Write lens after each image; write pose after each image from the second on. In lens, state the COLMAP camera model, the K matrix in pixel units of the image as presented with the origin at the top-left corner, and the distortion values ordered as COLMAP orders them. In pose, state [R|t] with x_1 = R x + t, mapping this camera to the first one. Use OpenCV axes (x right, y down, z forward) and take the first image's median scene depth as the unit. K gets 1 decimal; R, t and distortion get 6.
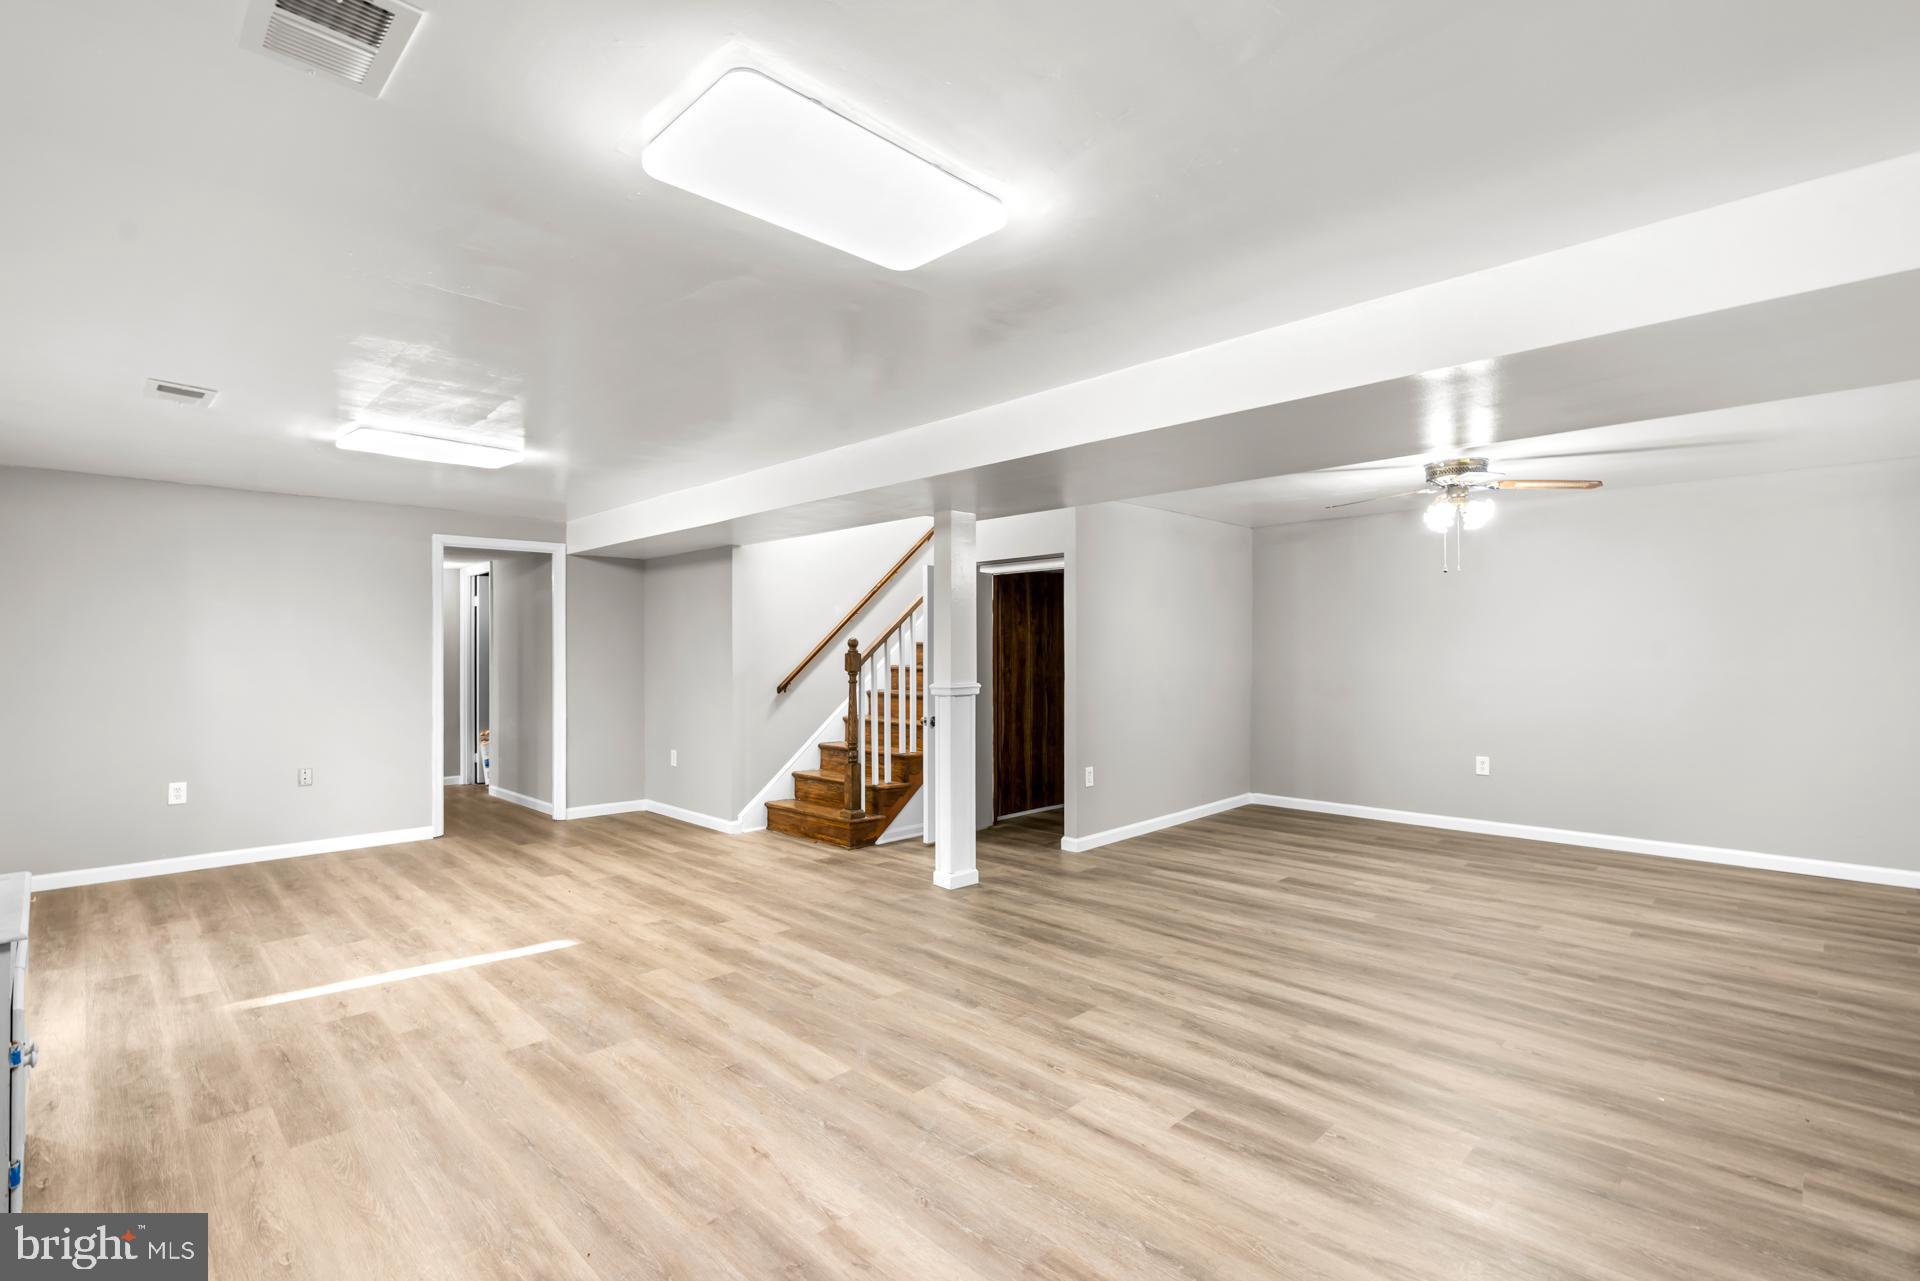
lens RADIAL K [[873.3, 0, 959.3], [0, 873.3, 645.8], [0, 0, 1]] dist [-0.014827, 0.006097]
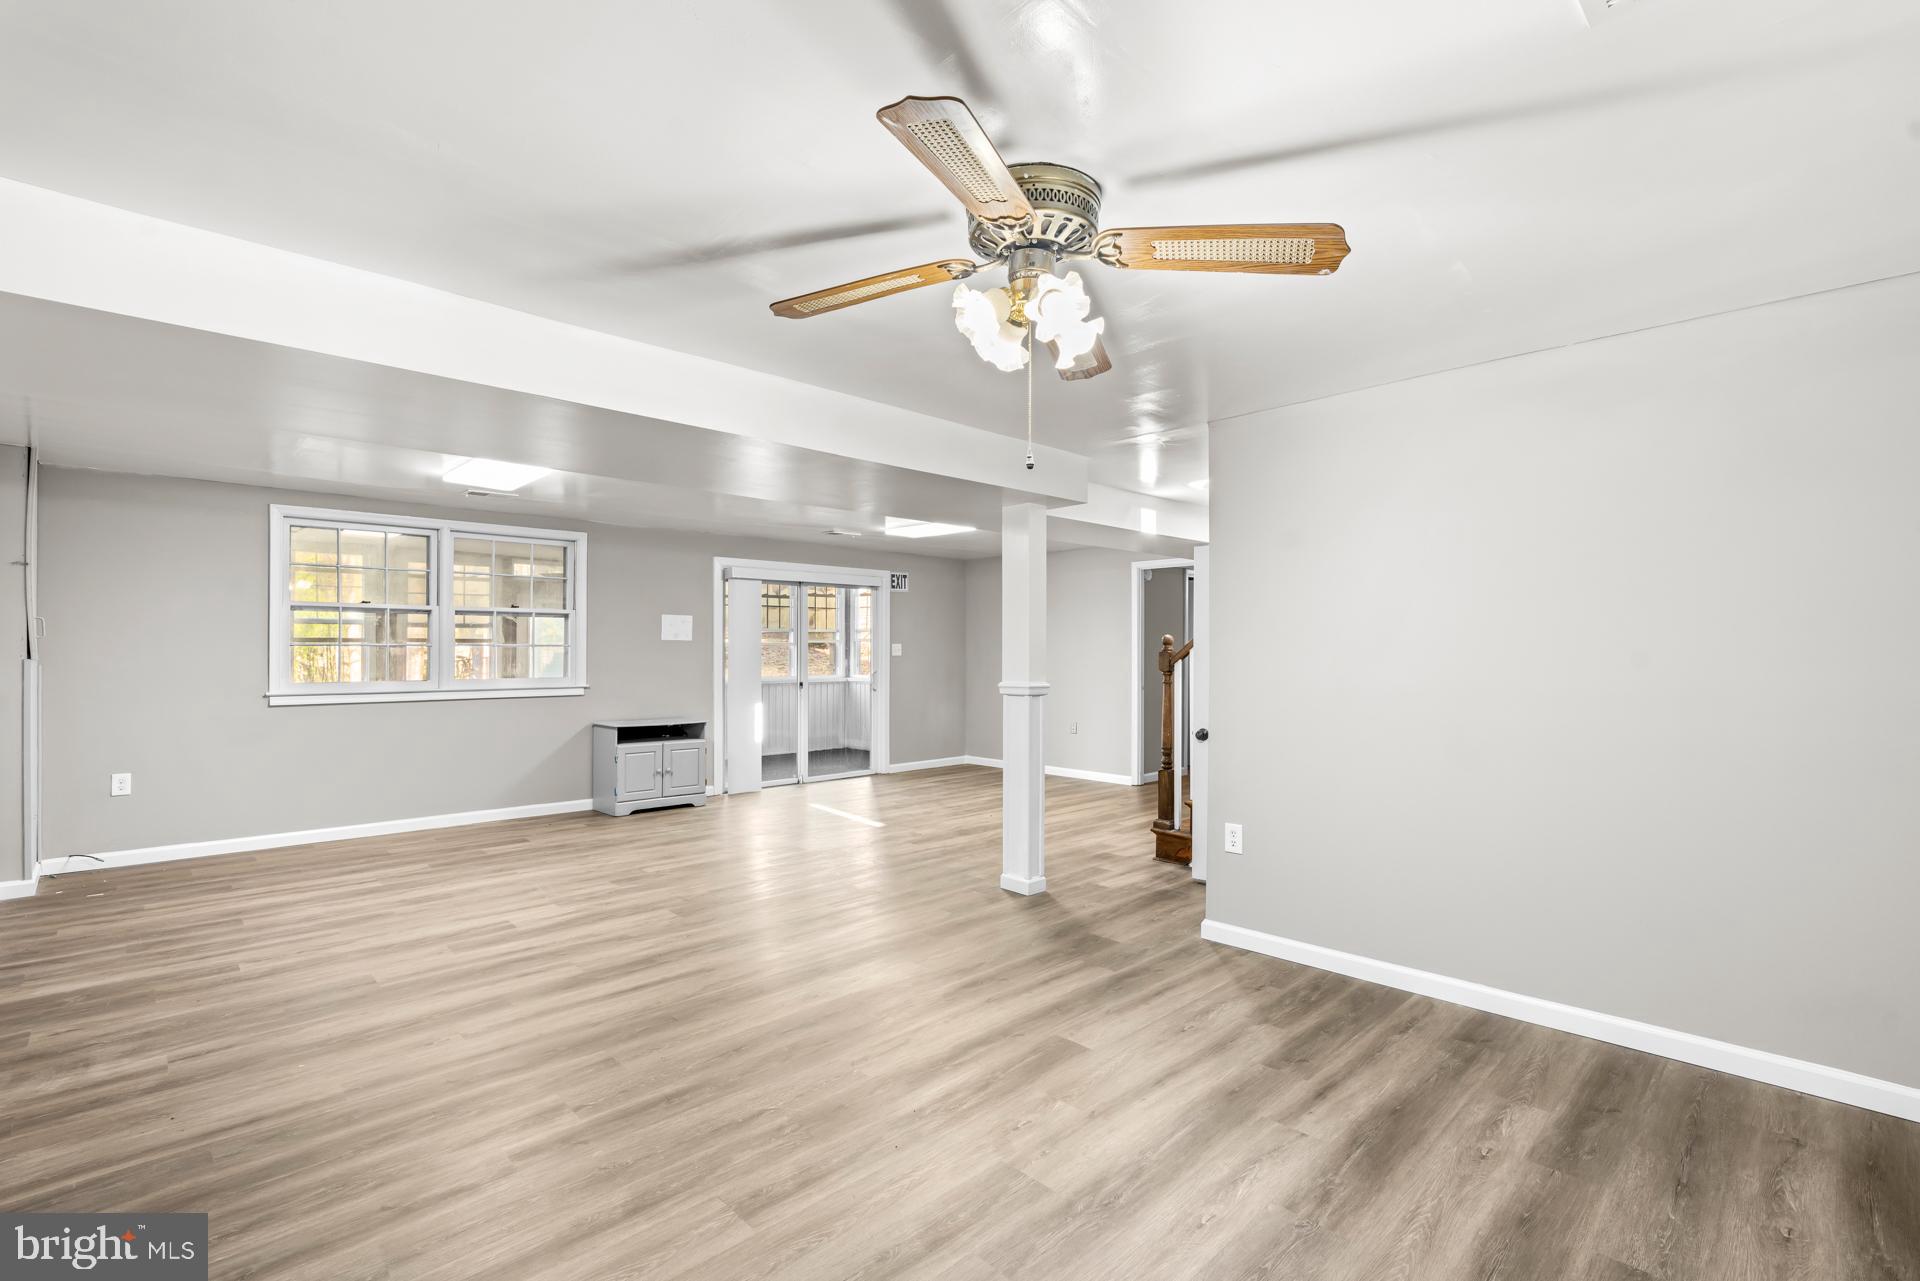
lens RADIAL K [[873.3, 0, 968.0], [0, 873.3, 645.8], [0, 0, 1]] dist [-0.014827, 0.006097]
pose [[-0.006692, 0.000748, -0.999977, 1.491001], [0.002649, 0.999996, 0.000731, 0.001353], [0.999974, -0.002644, -0.006694, 1.455802]]
